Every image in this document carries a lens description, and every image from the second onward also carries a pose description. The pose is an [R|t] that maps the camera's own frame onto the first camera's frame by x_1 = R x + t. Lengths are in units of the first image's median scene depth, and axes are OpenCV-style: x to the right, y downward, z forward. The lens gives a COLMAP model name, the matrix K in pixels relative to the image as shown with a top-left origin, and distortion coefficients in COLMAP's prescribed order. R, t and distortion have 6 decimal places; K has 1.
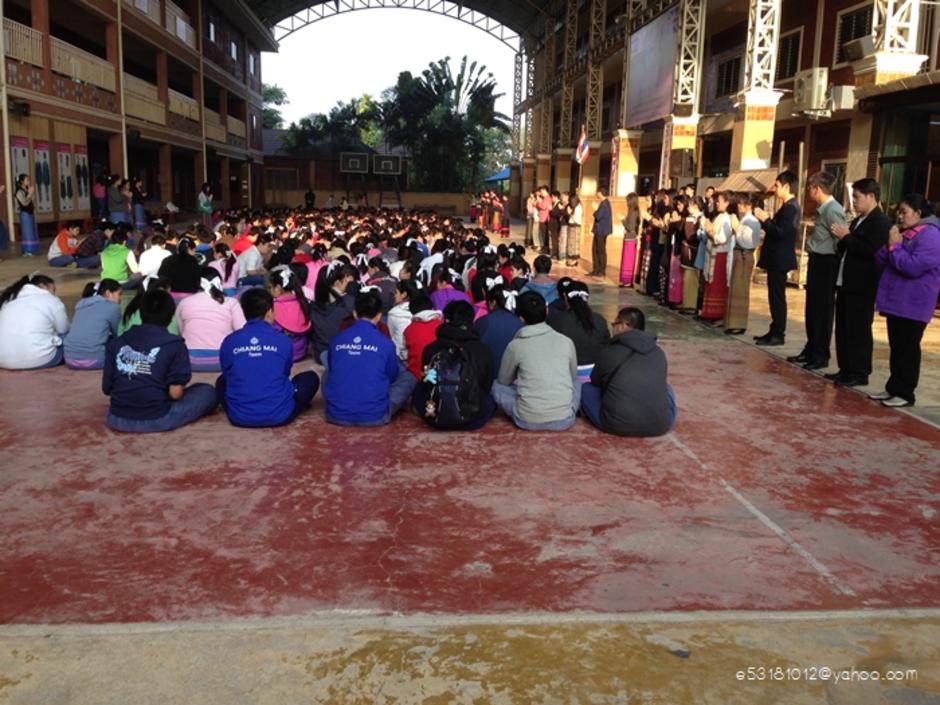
lens RADIAL K [[864.9, 0, 470.0], [0, 864.9, 352.5], [0, 0, 1]] dist [0.130725, -0.209073]
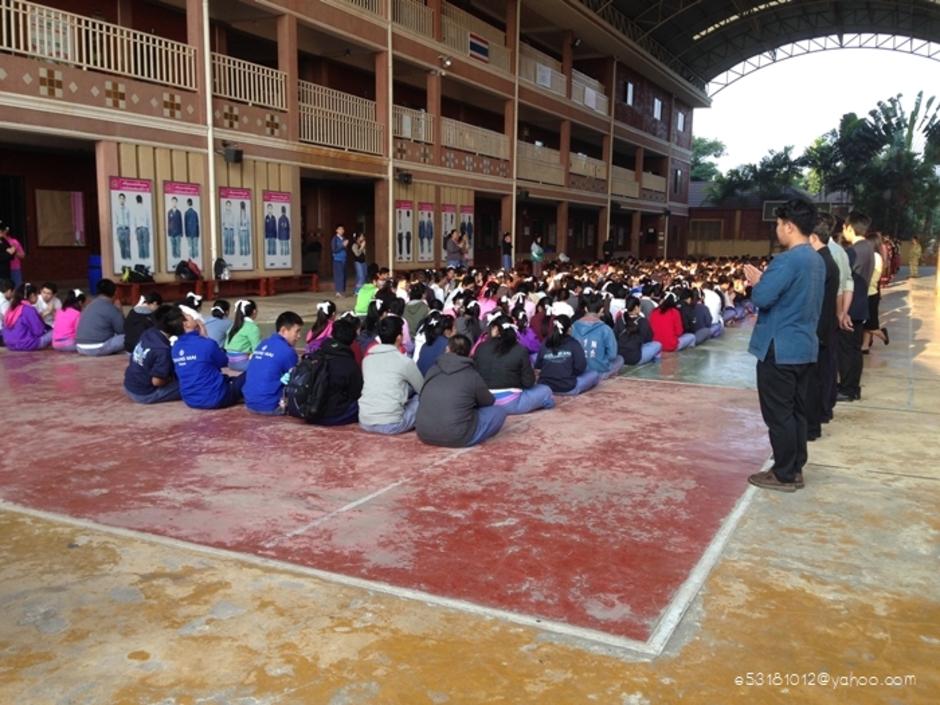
lens RADIAL K [[864.9, 0, 470.0], [0, 864.9, 352.5], [0, 0, 1]] dist [0.130725, -0.209073]
pose [[0.855487, 0.058493, -0.514509, 0.201404], [-0.088182, 0.995543, -0.033442, 0.002214], [0.510260, 0.073979, 0.856832, 0.008798]]
